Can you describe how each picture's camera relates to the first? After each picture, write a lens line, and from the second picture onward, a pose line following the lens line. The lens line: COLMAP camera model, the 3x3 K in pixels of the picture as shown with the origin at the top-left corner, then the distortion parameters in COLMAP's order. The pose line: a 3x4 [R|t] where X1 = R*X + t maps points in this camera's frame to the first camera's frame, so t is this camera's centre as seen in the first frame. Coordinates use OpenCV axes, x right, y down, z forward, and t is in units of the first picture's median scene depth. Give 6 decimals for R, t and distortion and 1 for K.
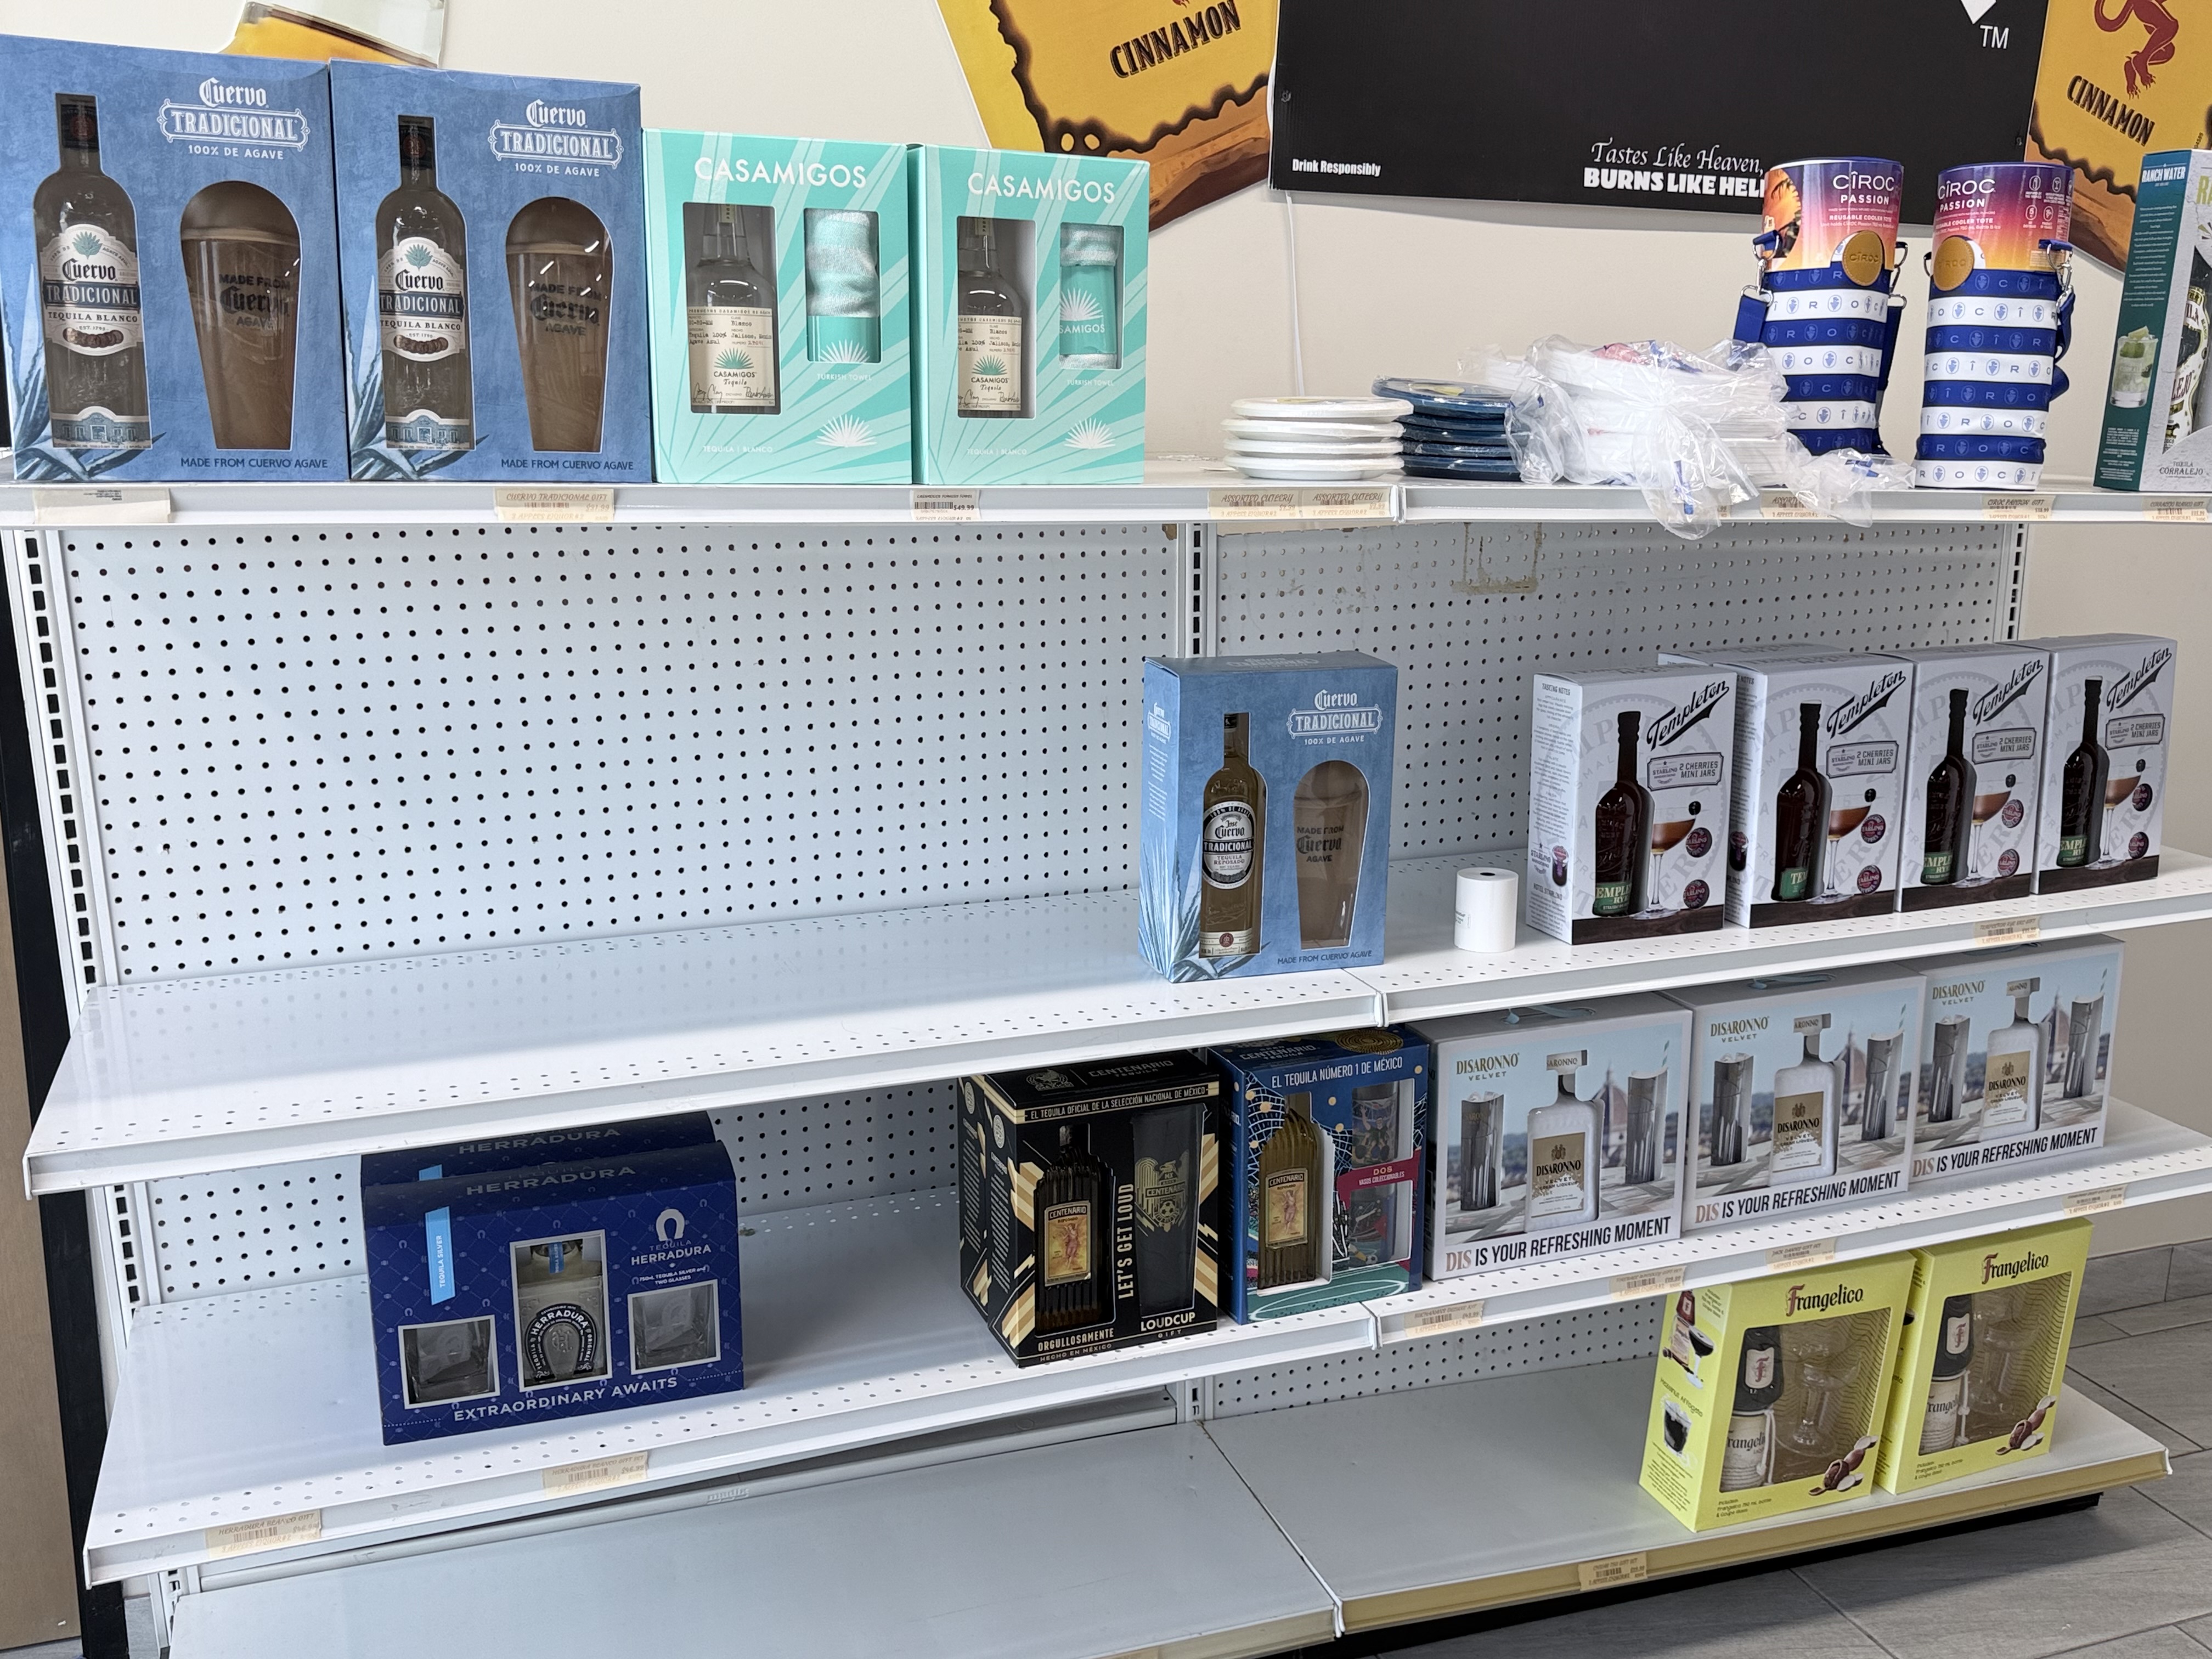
lens RADIAL K [[2014.0, 0, 1101.9], [0, 2014.0, 830.7], [0, 0, 1]] dist [0.002315, 0.000000]
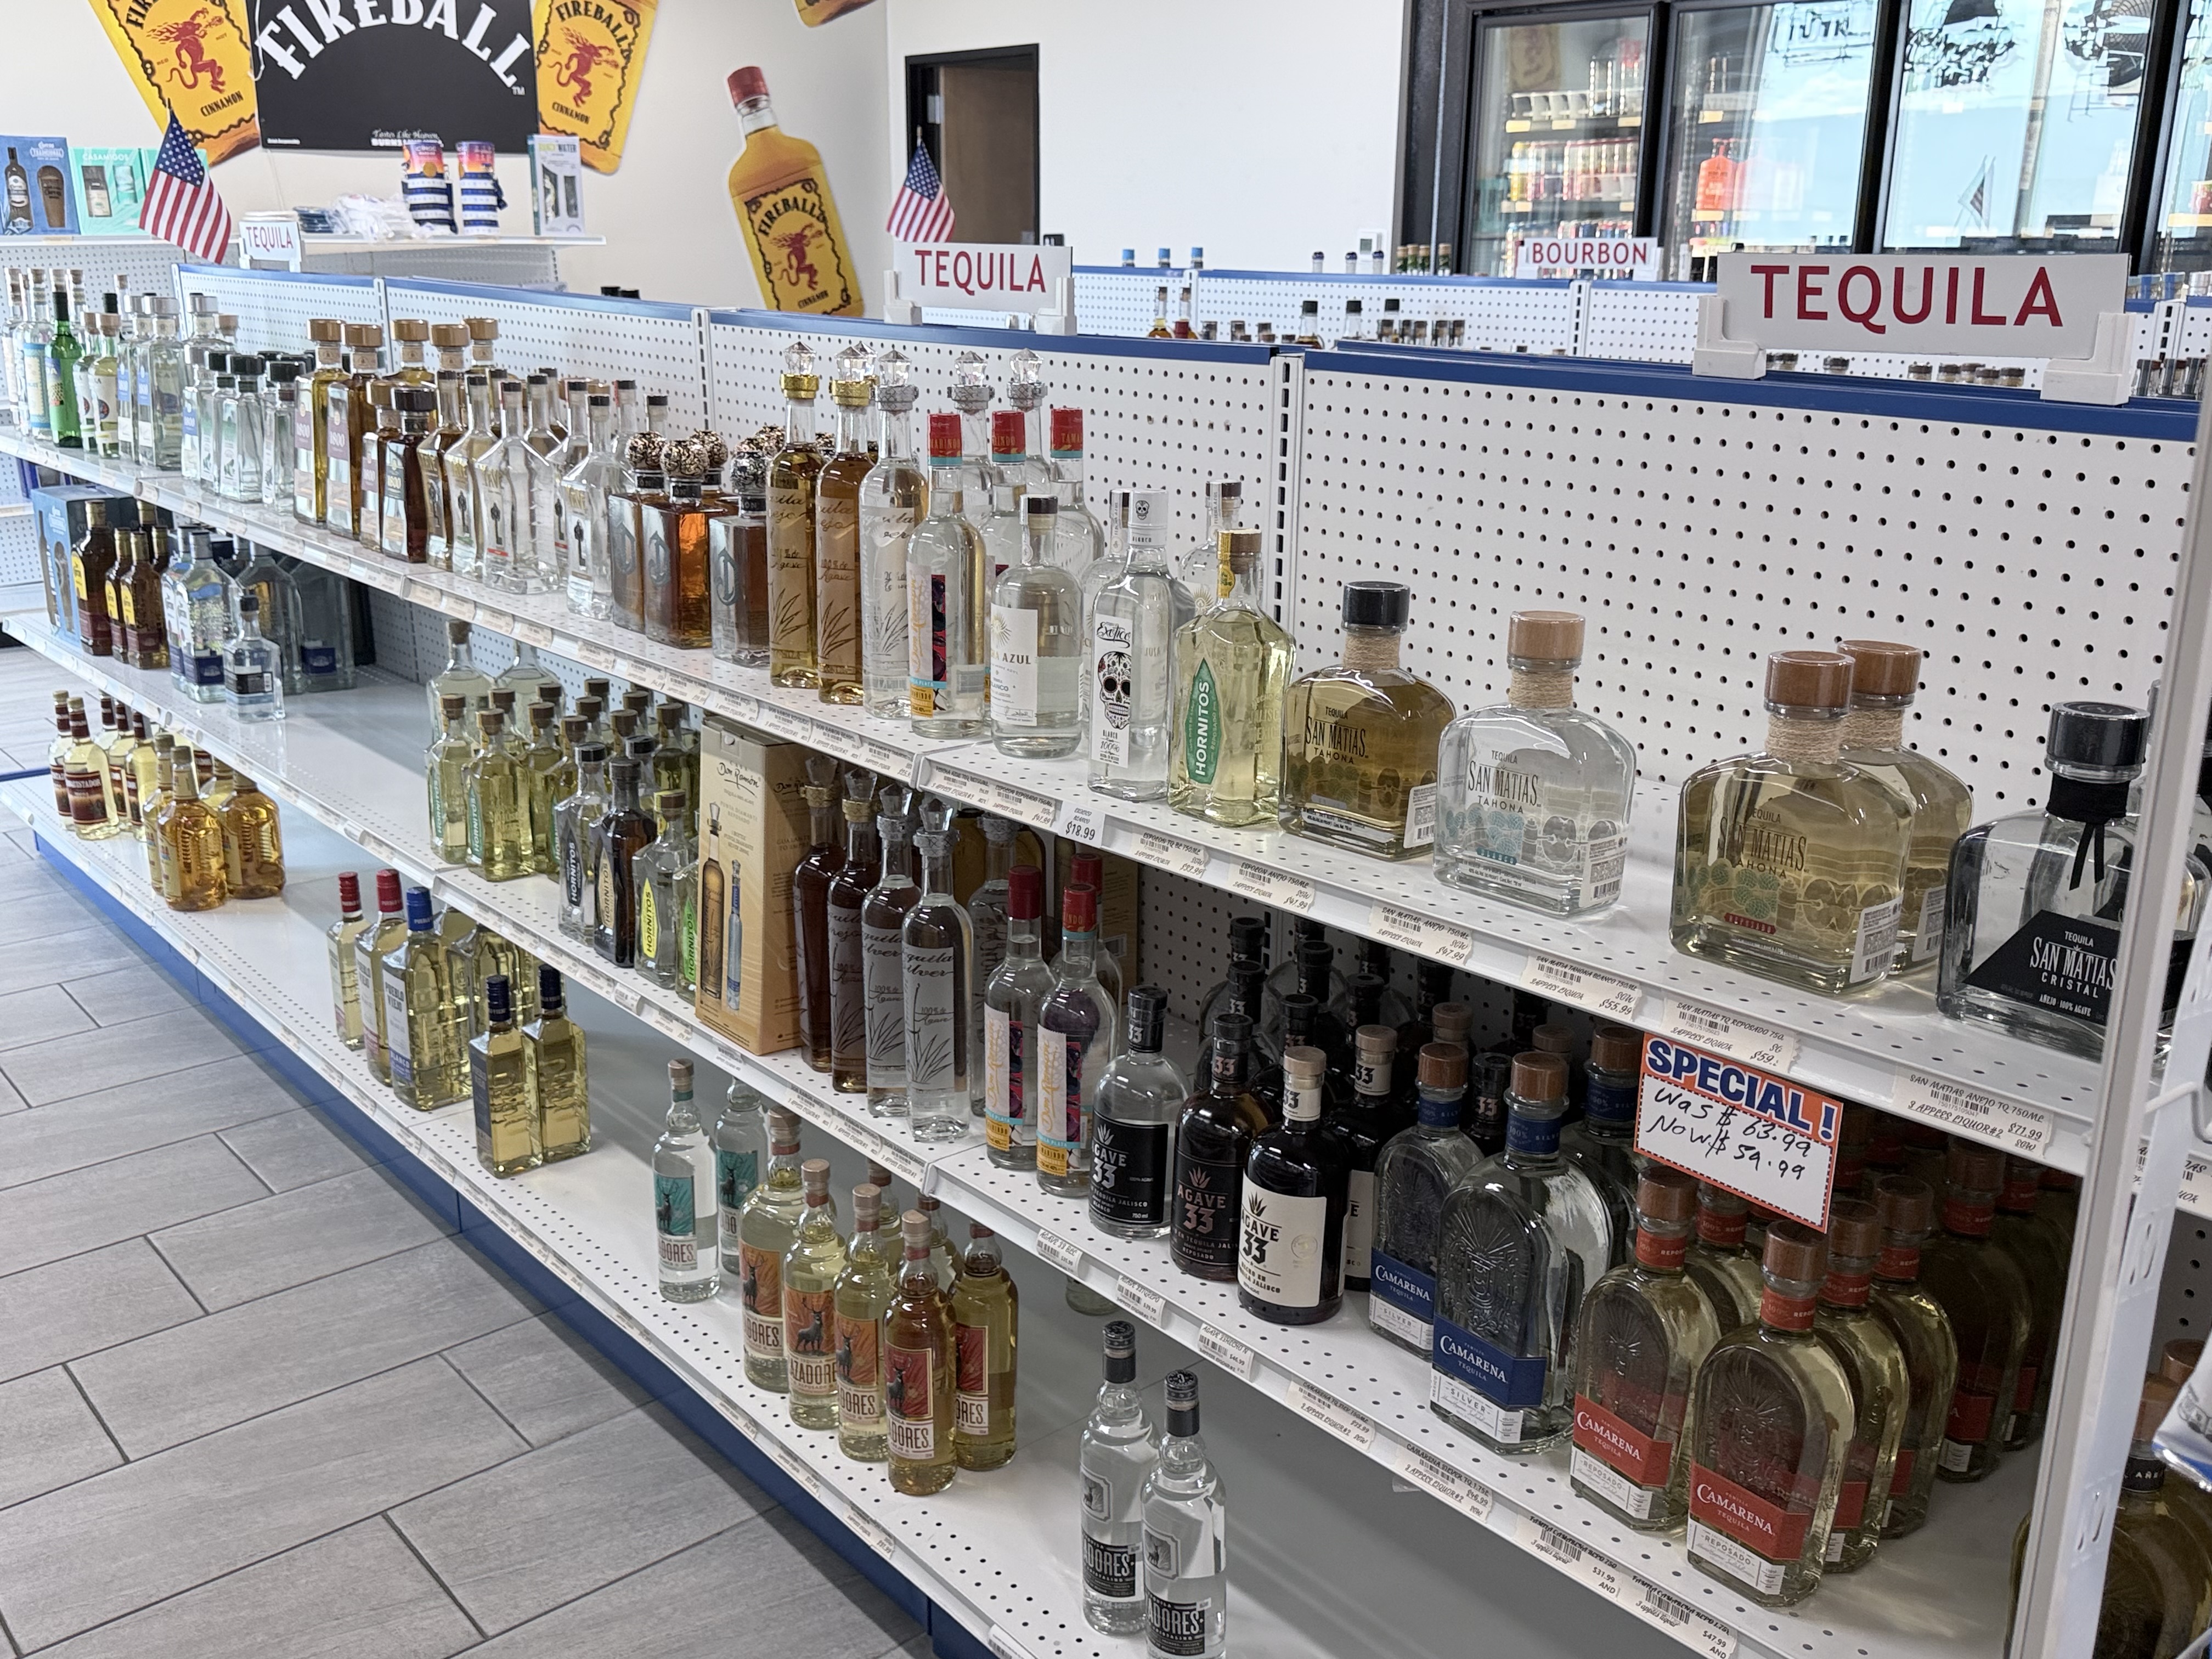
lens RADIAL K [[2014.0, 0, 1090.9], [0, 2014.0, 821.9], [0, 0, 1]] dist [0.002315, 0.000000]
pose [[0.946770, -0.116030, 0.300273, 0.289670], [0.097141, 0.992277, 0.077143, 0.739273], [-0.306904, -0.043868, 0.950729, -2.956844]]
